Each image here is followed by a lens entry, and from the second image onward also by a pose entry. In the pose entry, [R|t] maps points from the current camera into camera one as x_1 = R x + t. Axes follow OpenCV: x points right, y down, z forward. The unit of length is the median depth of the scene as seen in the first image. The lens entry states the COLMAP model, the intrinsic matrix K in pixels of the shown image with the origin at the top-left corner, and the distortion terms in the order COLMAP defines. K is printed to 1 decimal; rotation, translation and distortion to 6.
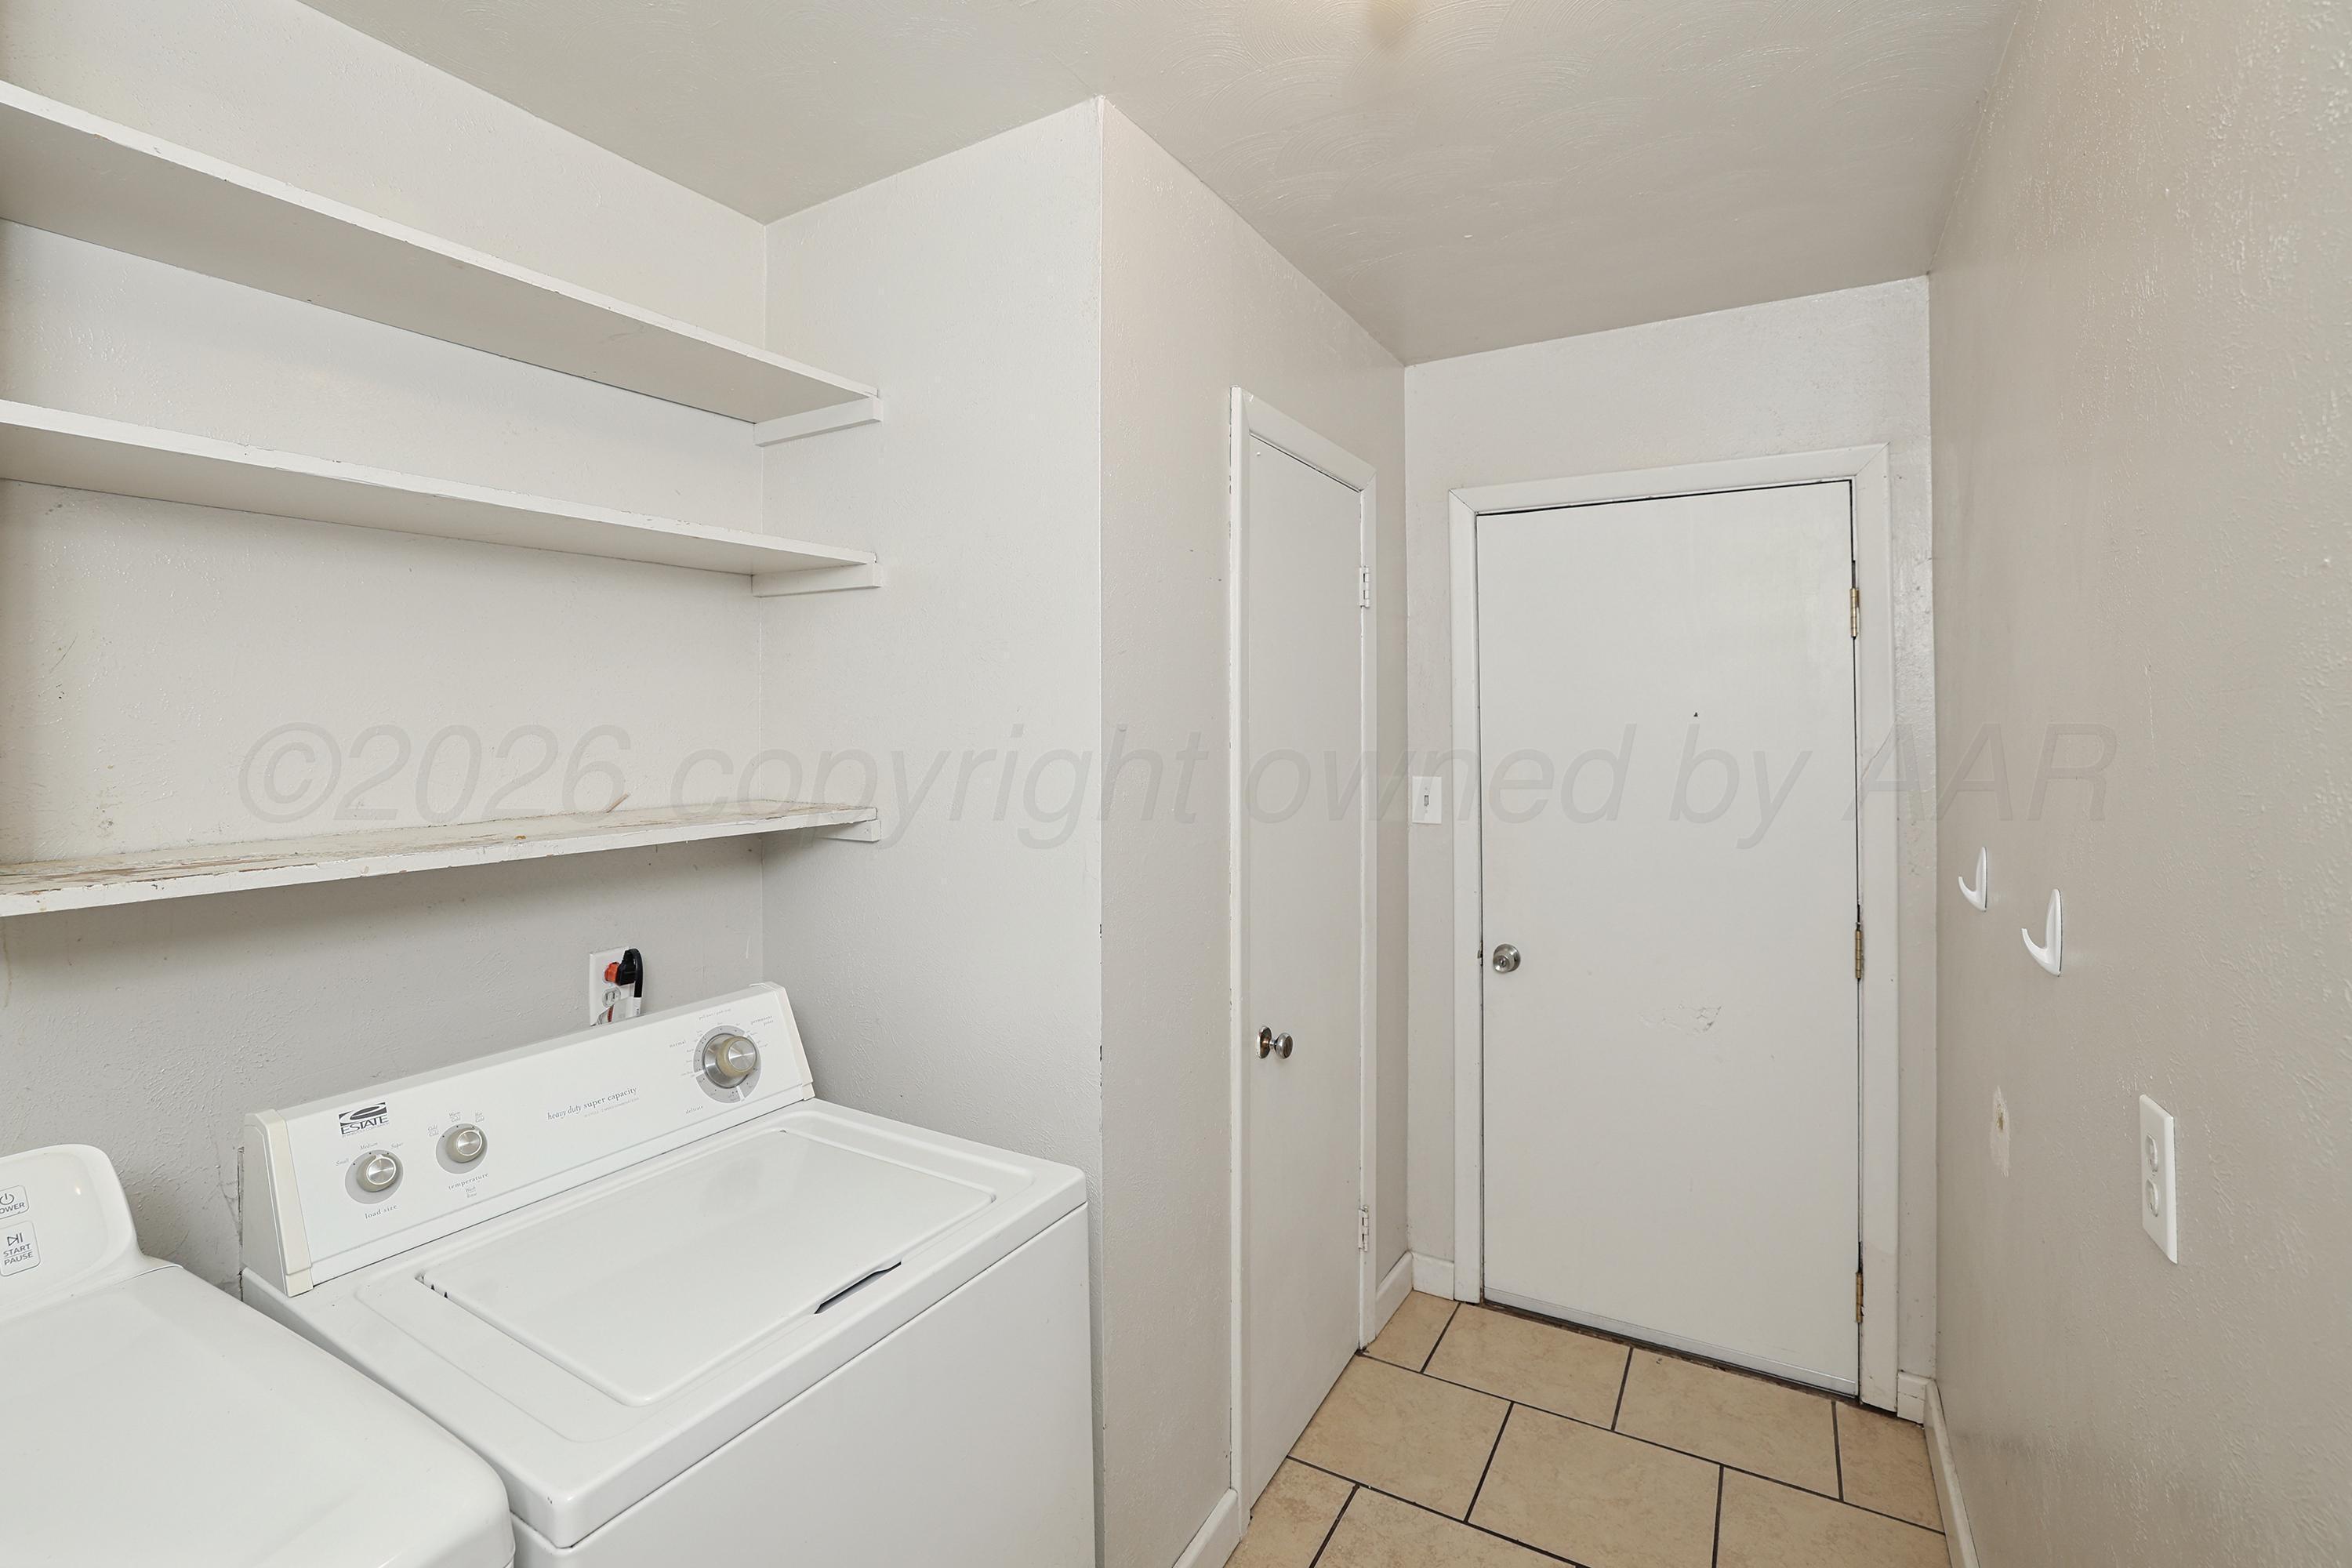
lens RADIAL K [[1077.7, 0, 1160.8], [0, 1077.7, 729.5], [0, 0, 1]] dist [-0.053079, 0.019149]
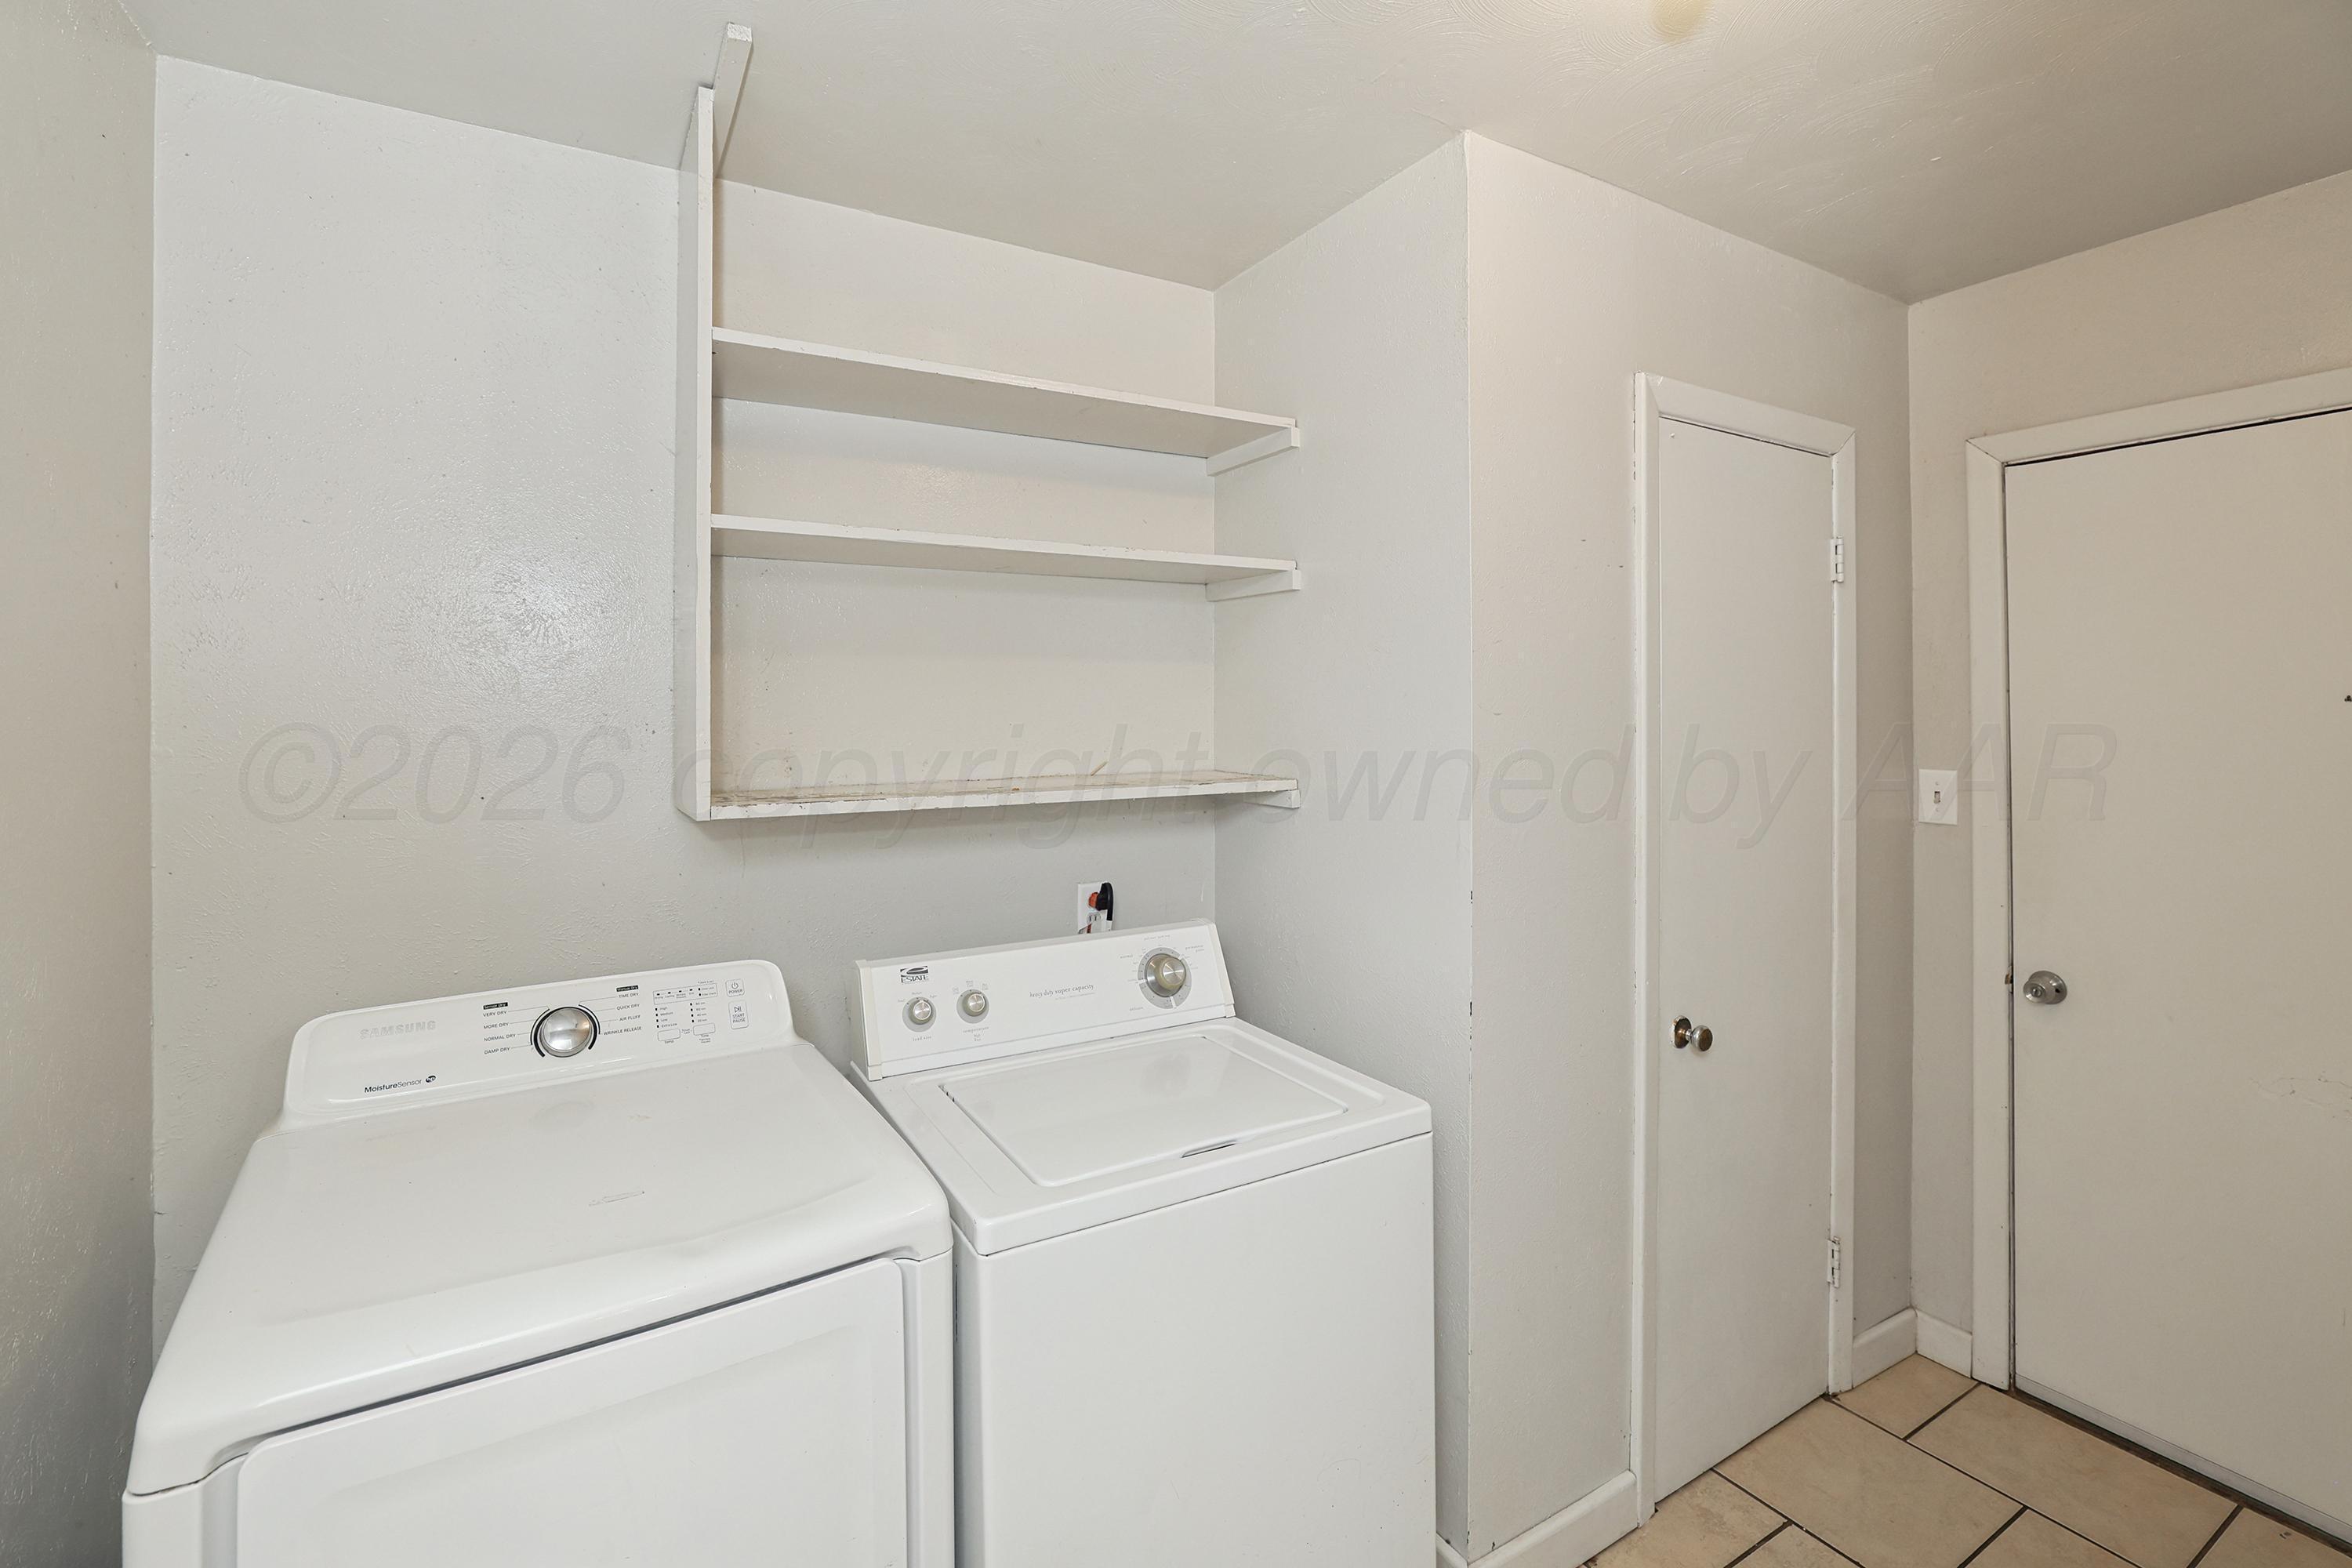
lens RADIAL K [[1077.7, 0, 1160.8], [0, 1077.7, 729.5], [0, 0, 1]] dist [-0.053079, 0.019149]
pose [[0.873768, 0.012005, -0.486195, 0.164179], [-0.005132, 0.999867, 0.015466, 0.001200], [0.486316, -0.011018, 0.873714, -0.087565]]
